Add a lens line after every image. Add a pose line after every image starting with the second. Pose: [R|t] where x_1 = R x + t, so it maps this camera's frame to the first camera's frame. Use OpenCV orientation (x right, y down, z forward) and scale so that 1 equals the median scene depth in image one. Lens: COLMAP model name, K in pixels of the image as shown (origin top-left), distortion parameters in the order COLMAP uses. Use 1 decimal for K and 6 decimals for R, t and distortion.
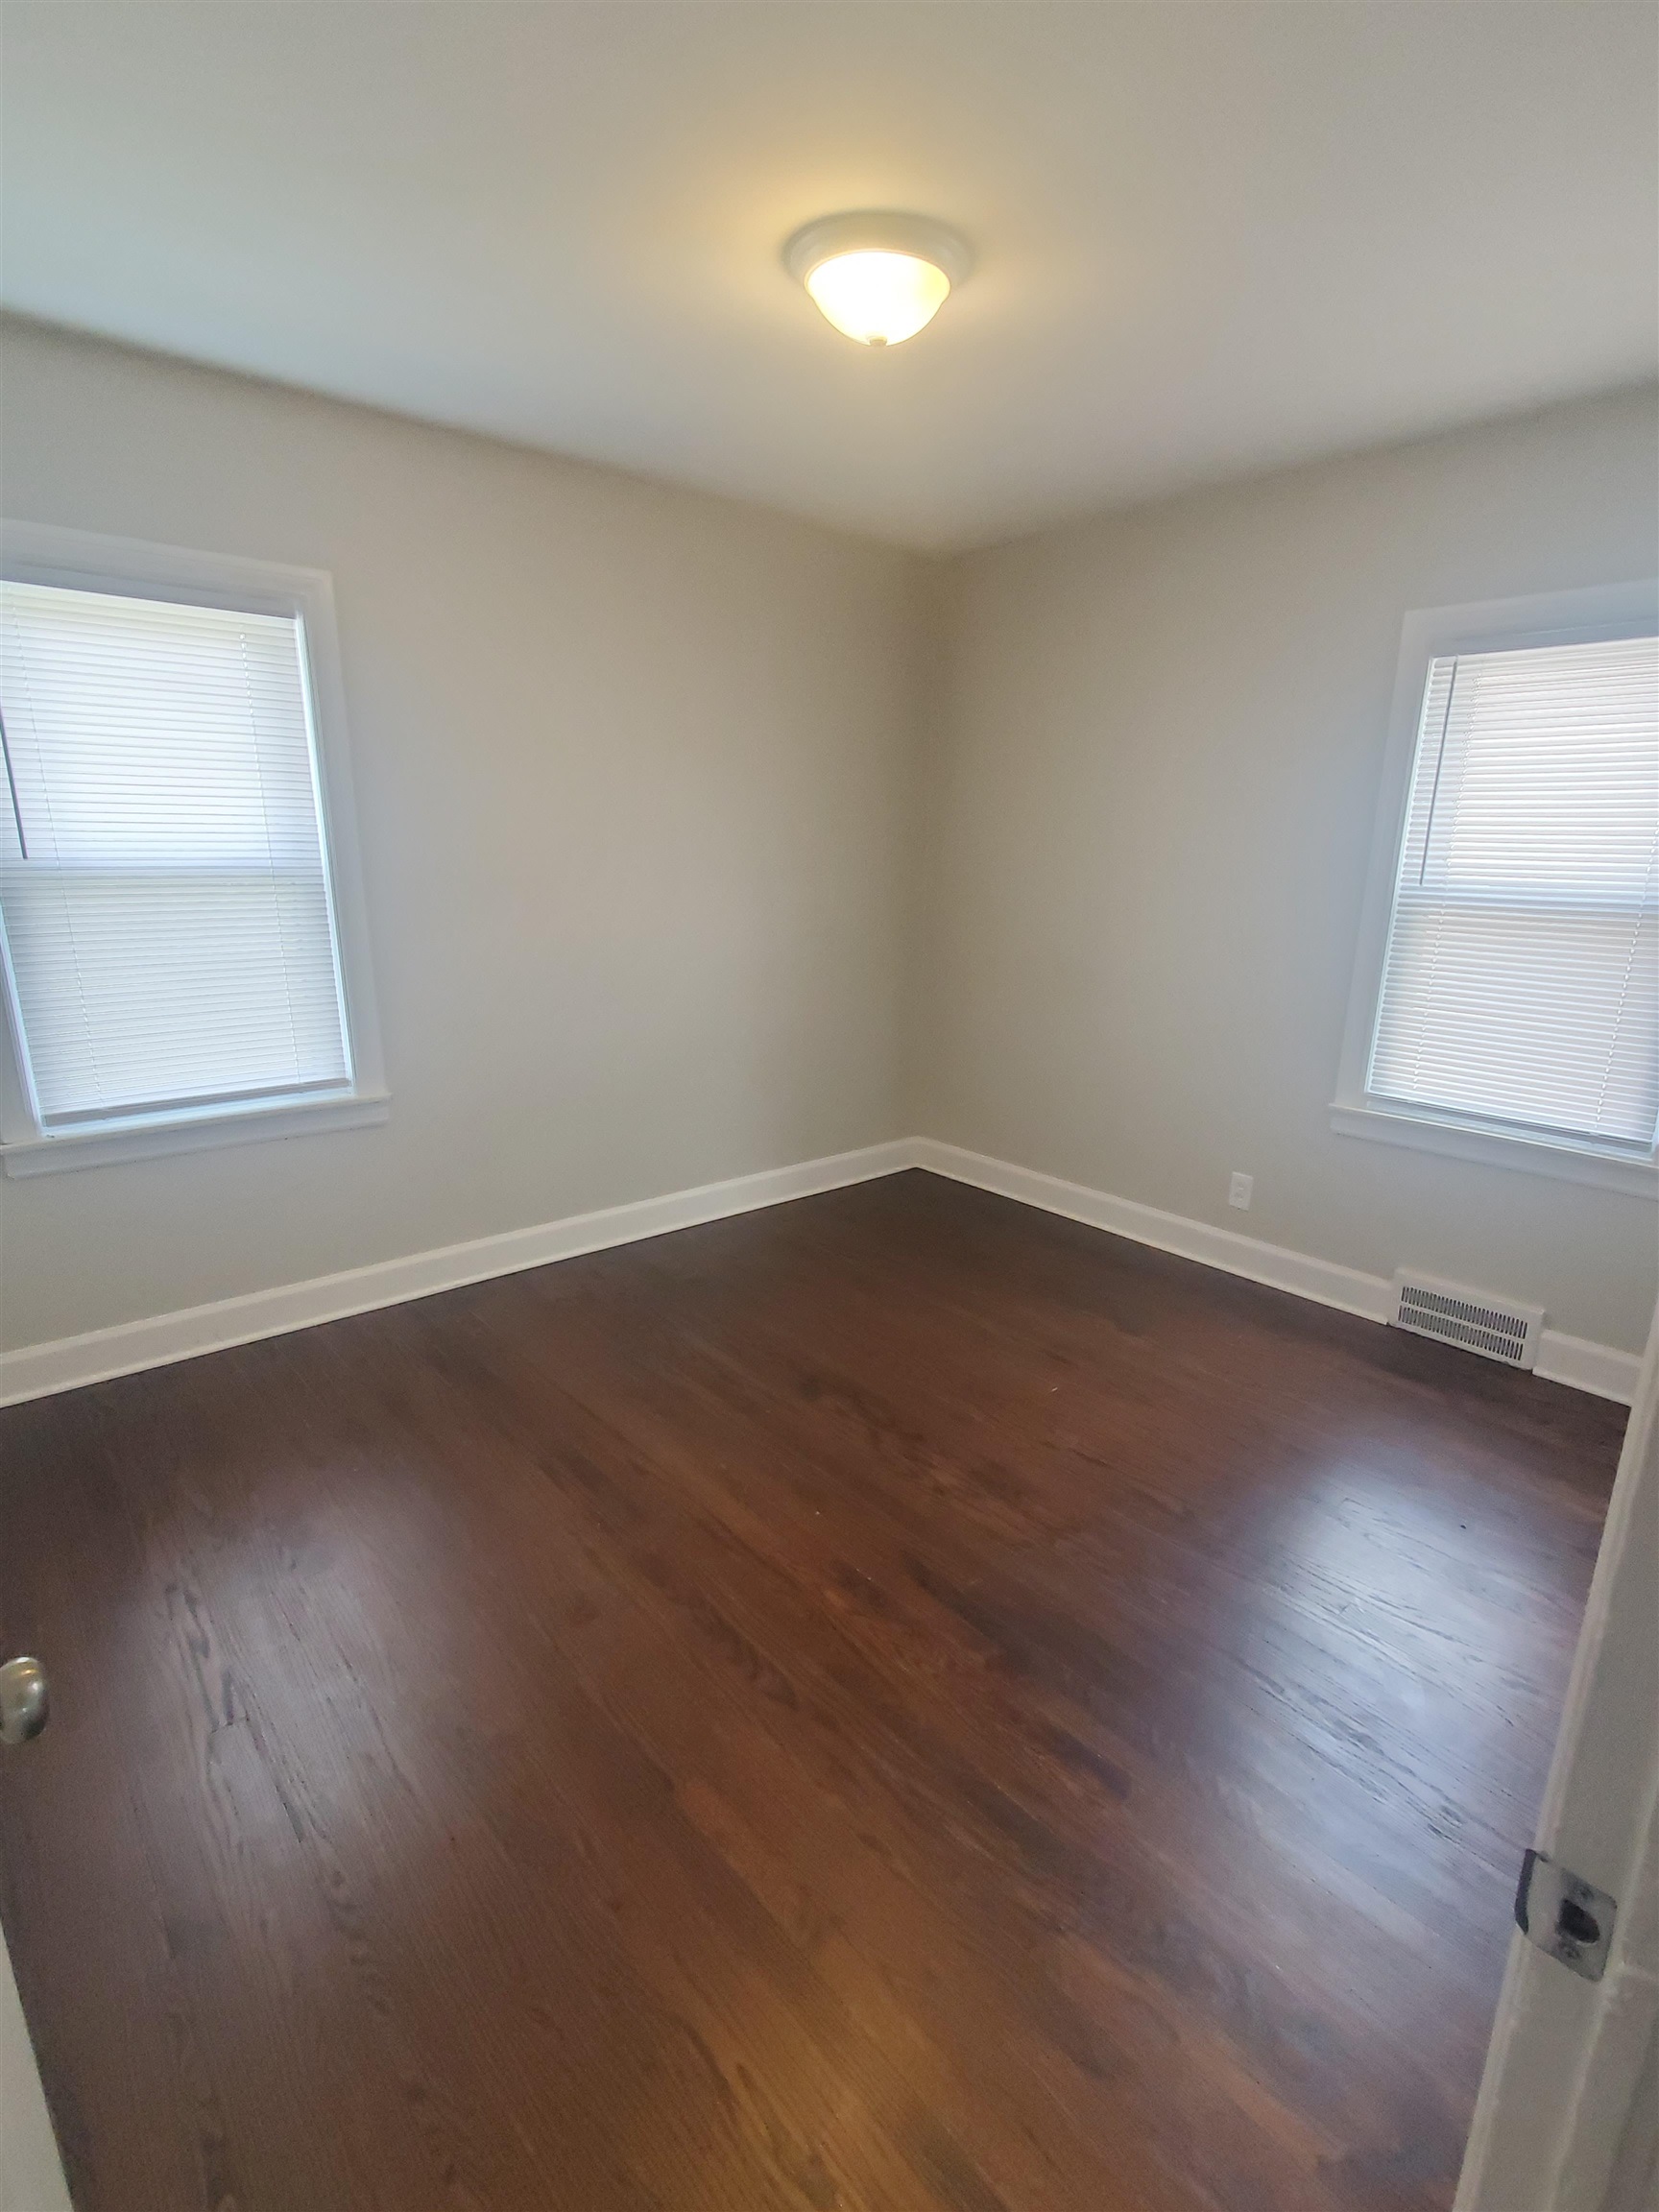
lens RADIAL K [[1063.8, 0, 853.6], [0, 1063.8, 1121.5], [0, 0, 1]] dist [0.017991, -0.010117]
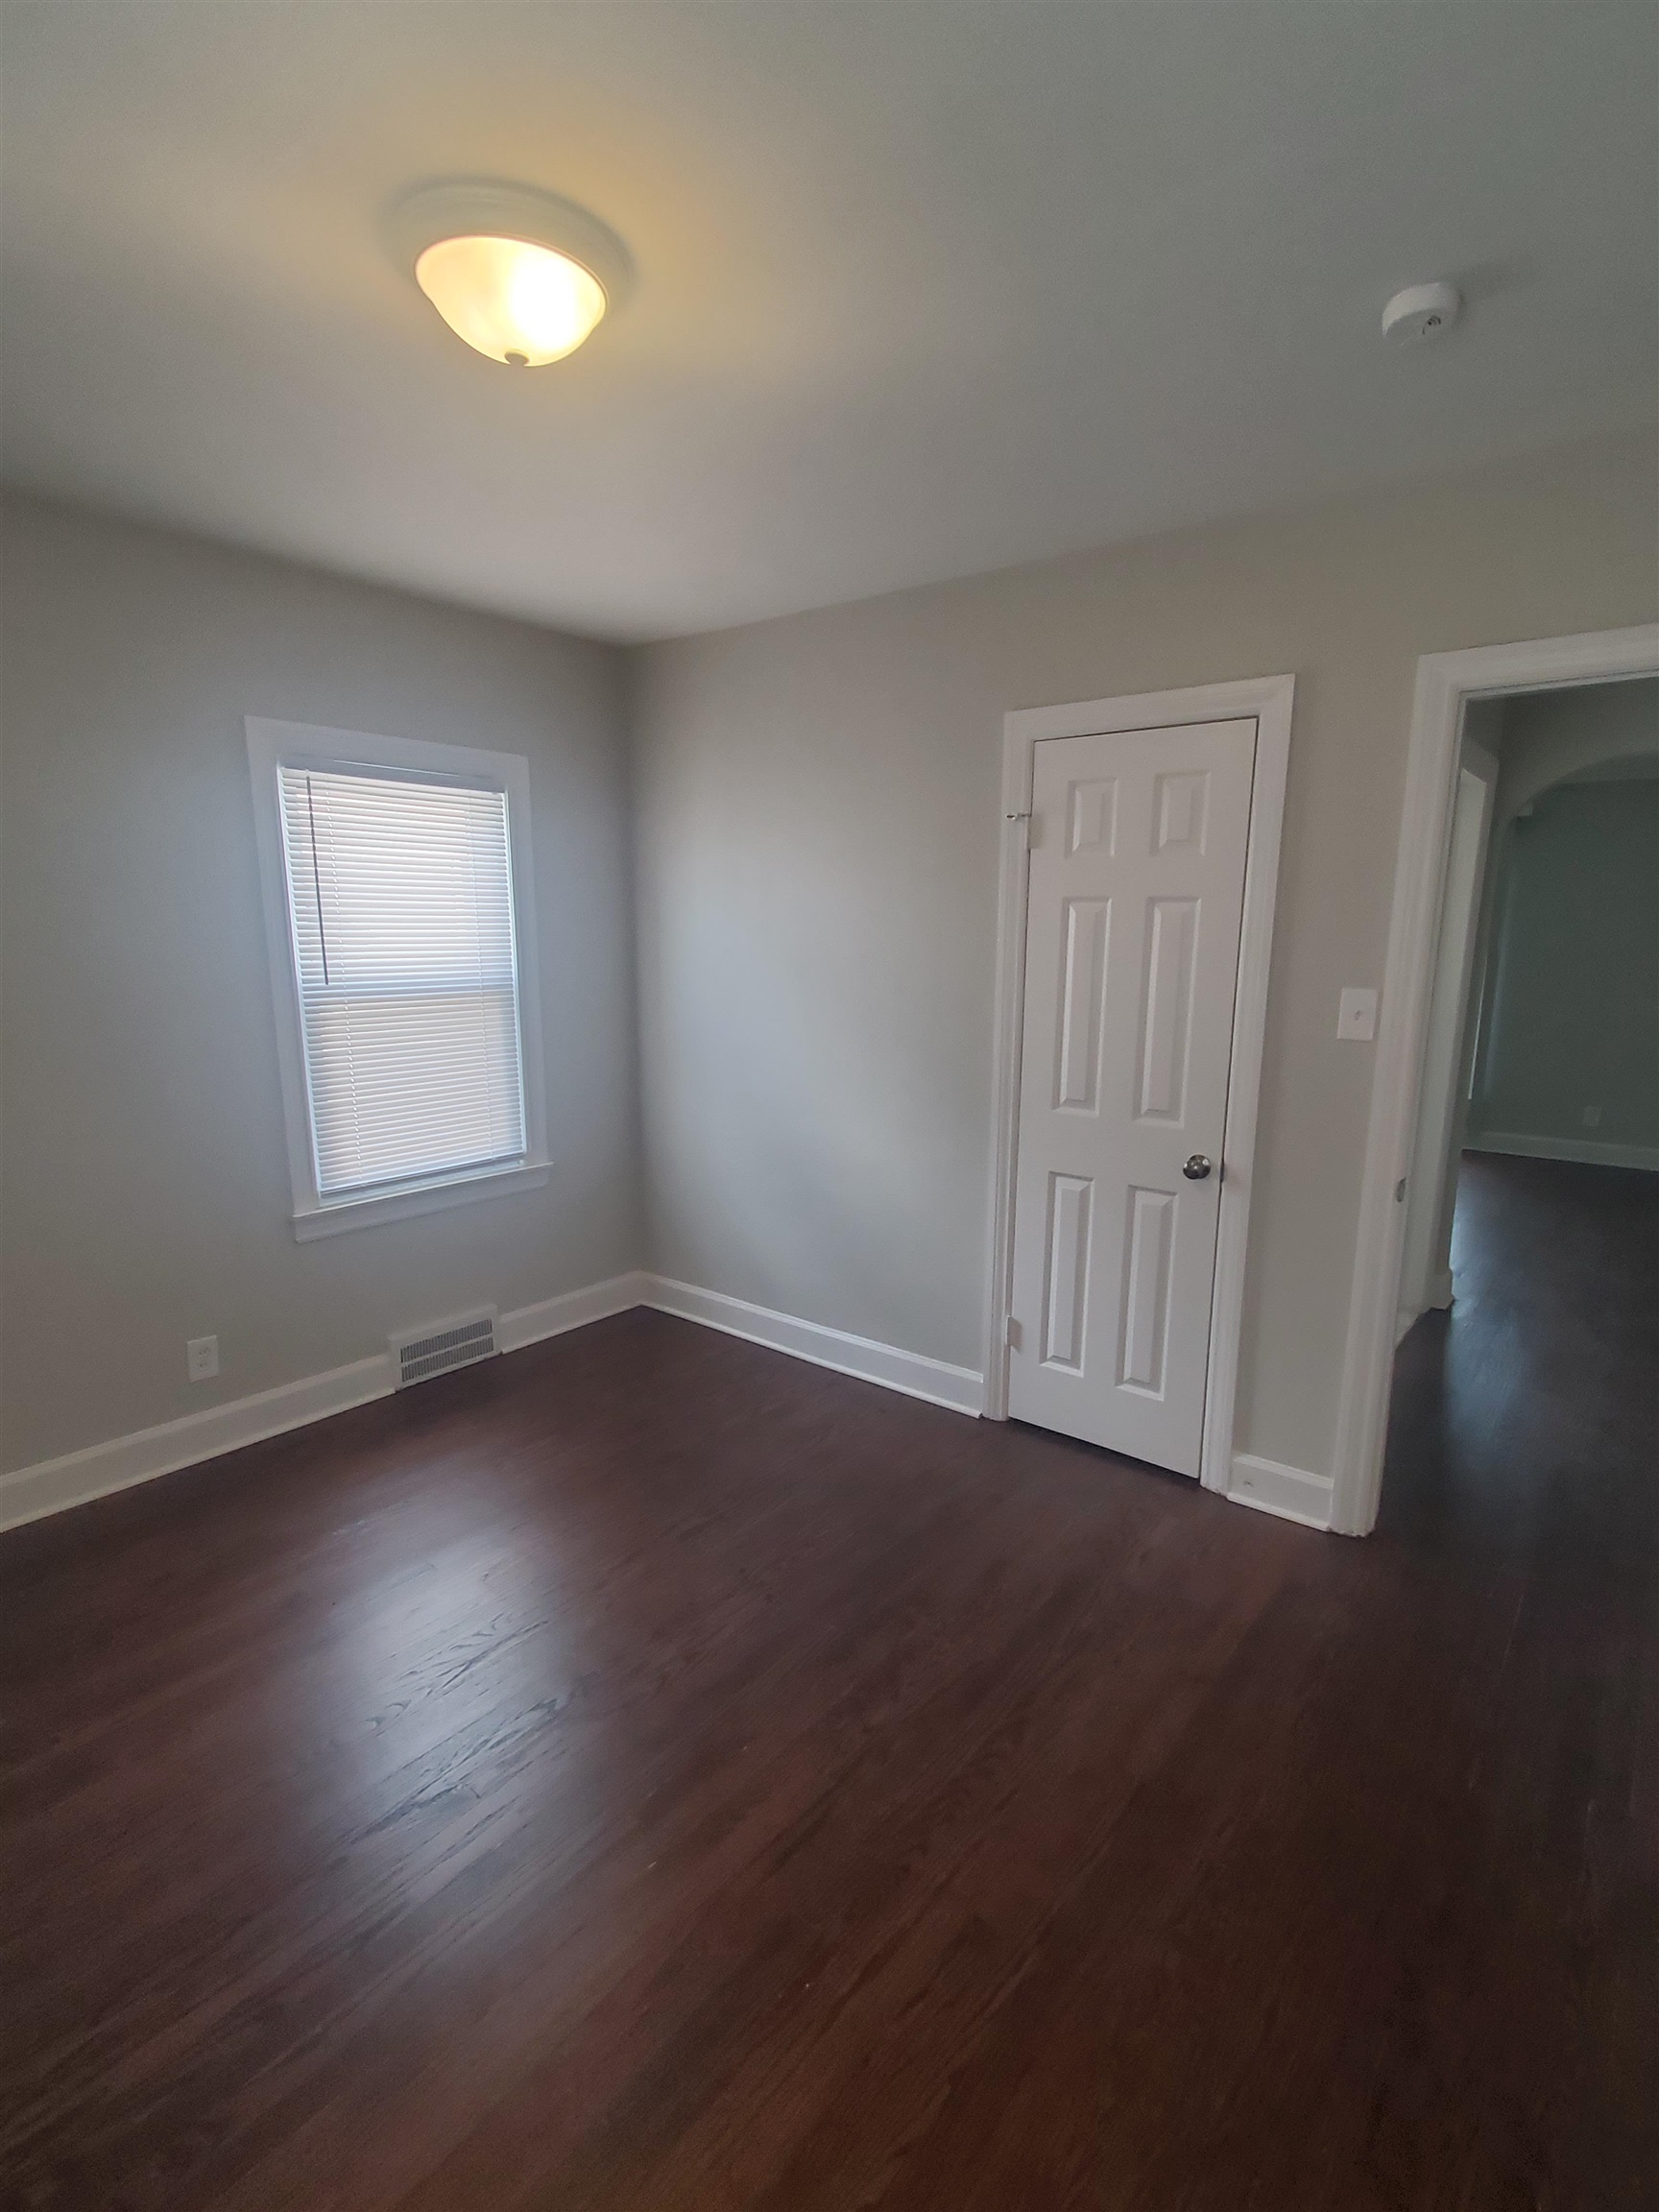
lens RADIAL K [[1063.8, 0, 853.6], [0, 1063.8, 1121.5], [0, 0, 1]] dist [0.017991, -0.010117]
pose [[-0.180012, -0.196846, 0.963767, -0.589678], [0.247791, 0.939102, 0.238091, -0.215640], [-0.951943, 0.281672, -0.120273, 0.672835]]
